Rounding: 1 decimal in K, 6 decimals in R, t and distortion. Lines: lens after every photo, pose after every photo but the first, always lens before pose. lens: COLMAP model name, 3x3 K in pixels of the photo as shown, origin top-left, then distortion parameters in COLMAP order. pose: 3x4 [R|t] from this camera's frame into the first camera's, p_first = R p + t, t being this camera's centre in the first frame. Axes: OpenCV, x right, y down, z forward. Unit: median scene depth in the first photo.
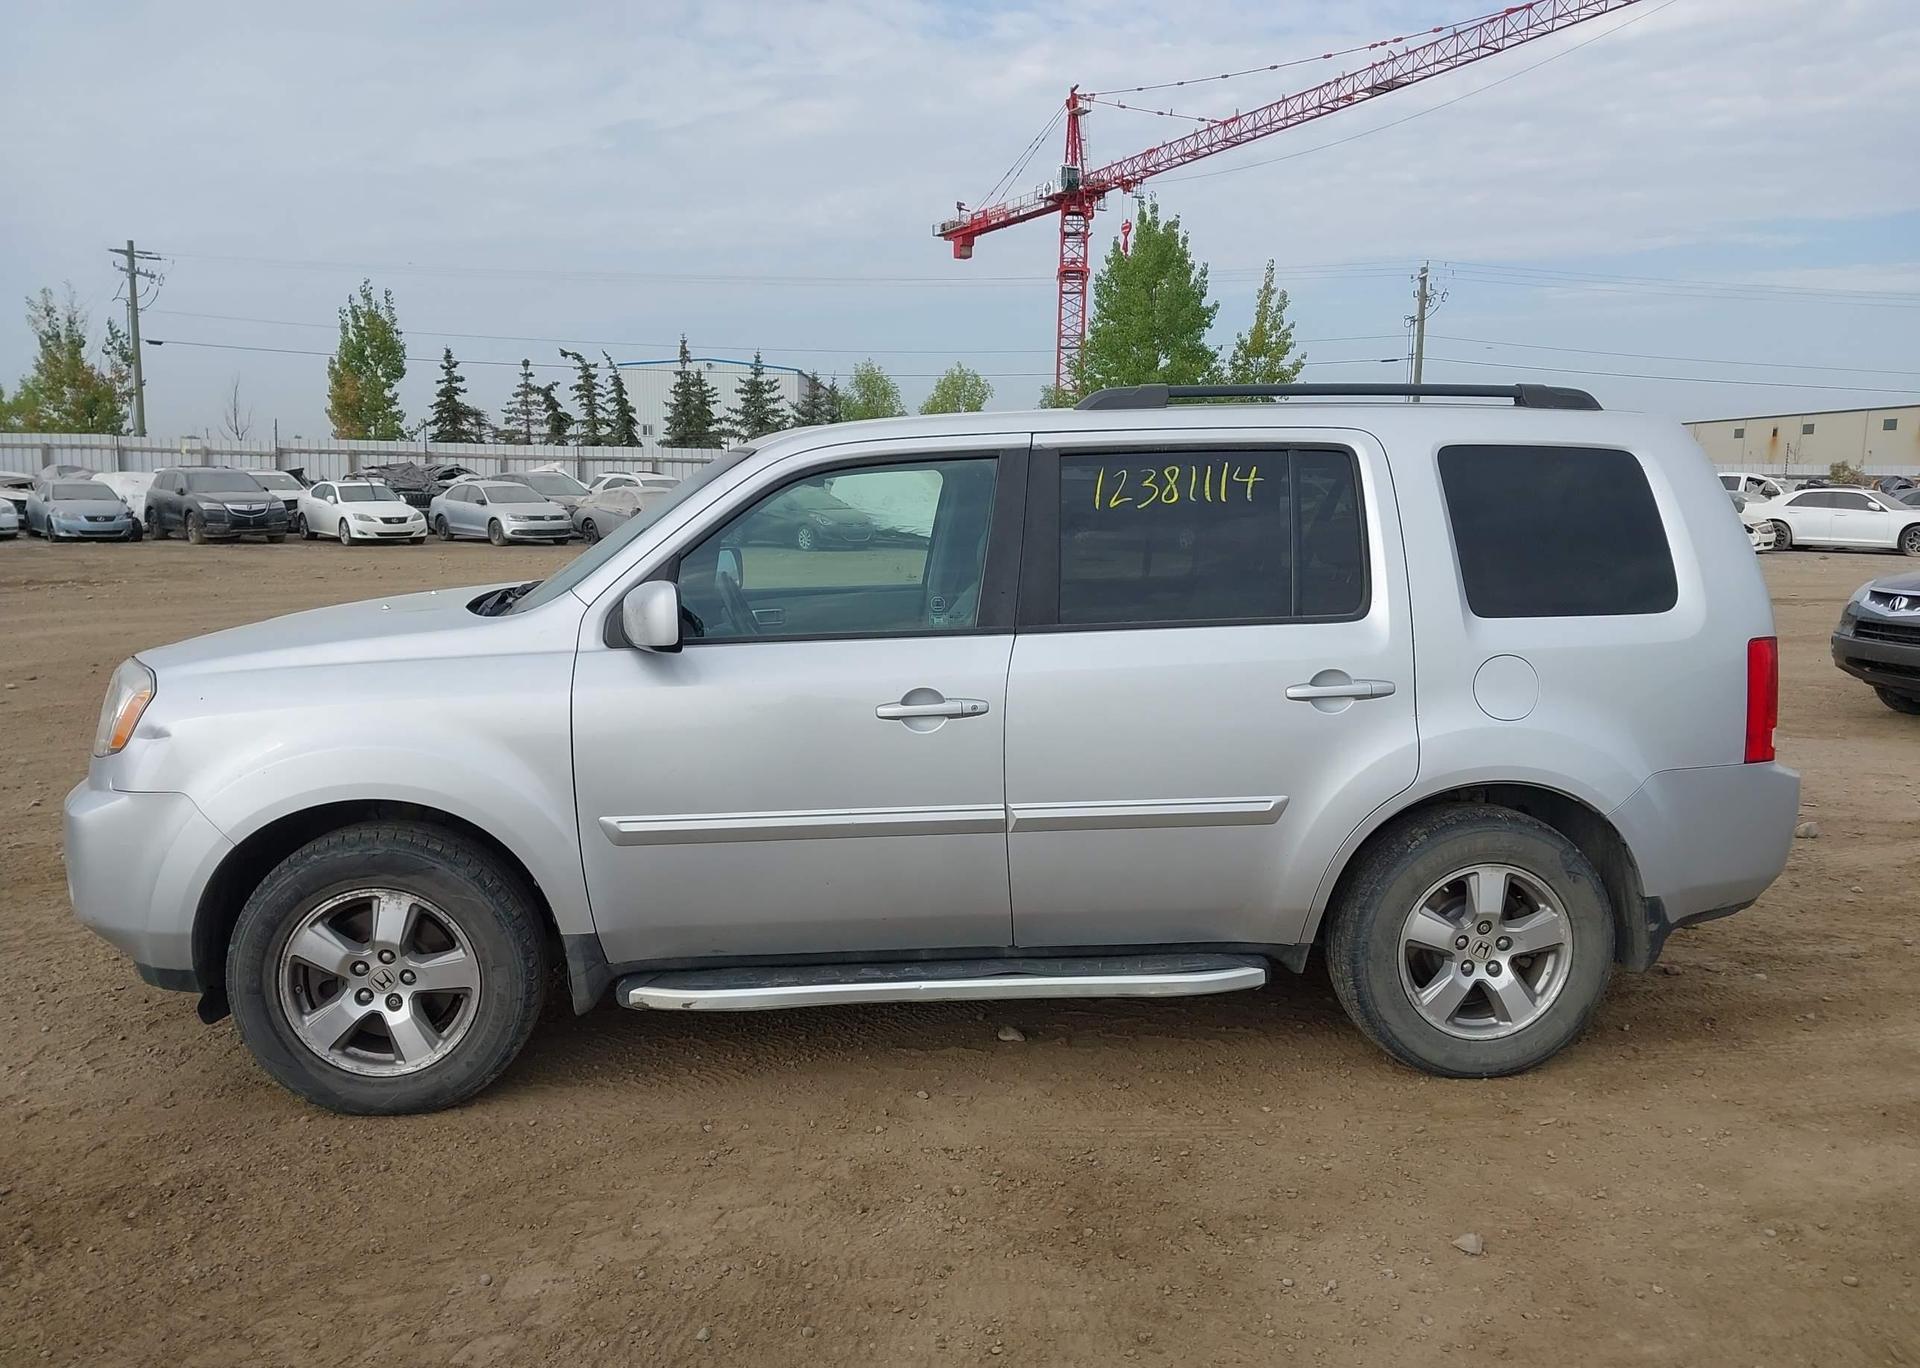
lens RADIAL K [[1536.4, 0, 969.7], [0, 1536.4, 687.6], [0, 0, 1]] dist [0.032390, -0.047746]
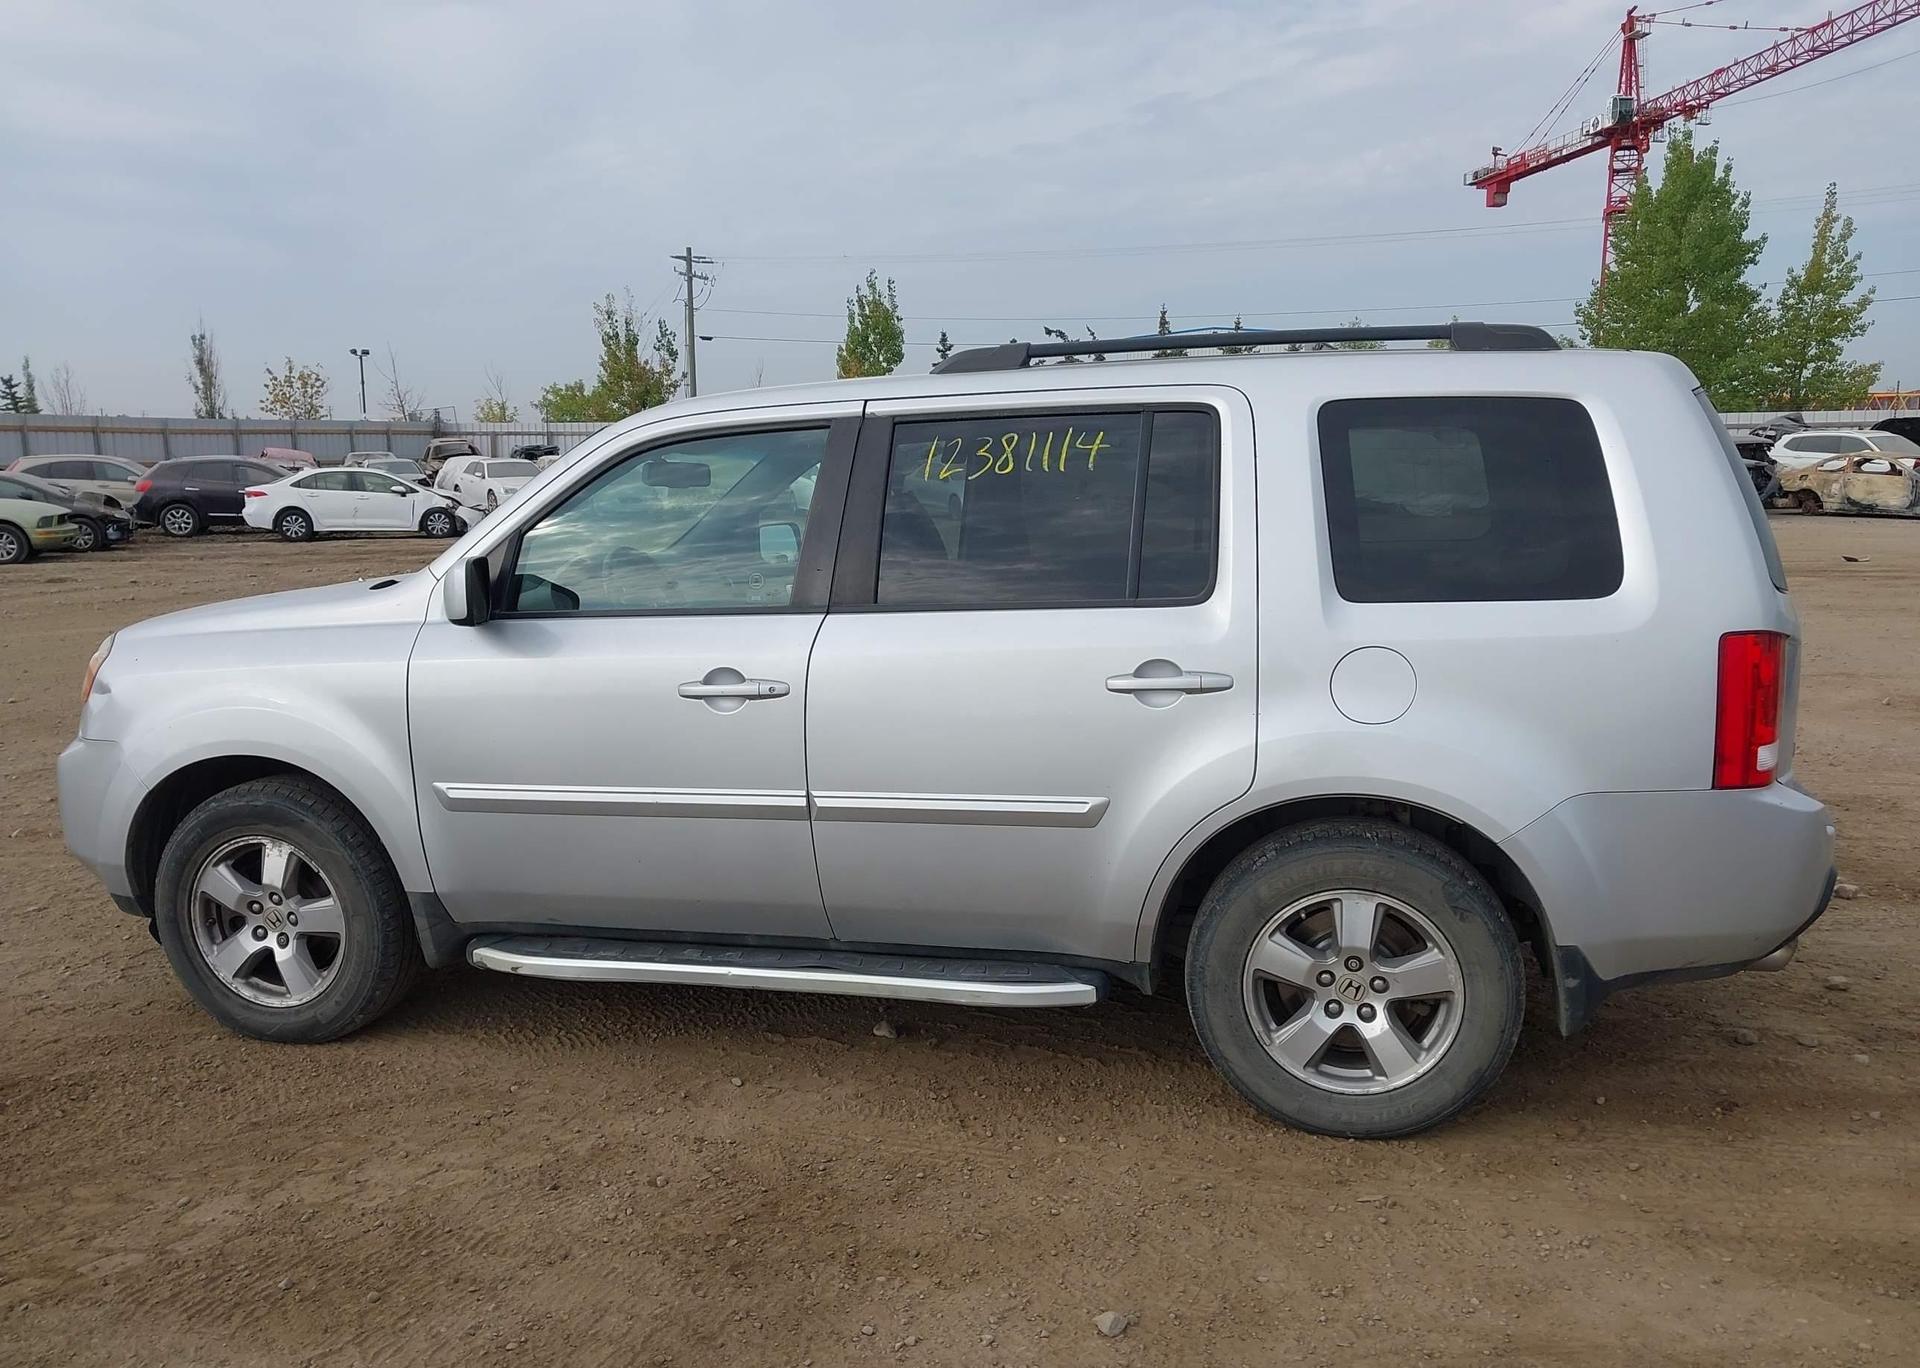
lens RADIAL K [[1536.4, 0, 966.9], [0, 1536.4, 672.7], [0, 0, 1]] dist [0.032390, -0.047746]
pose [[0.940672, 0.027331, -0.338214, 0.406240], [-0.023939, 0.999613, 0.014196, -0.012715], [0.338471, -0.005257, 0.940962, 0.118979]]
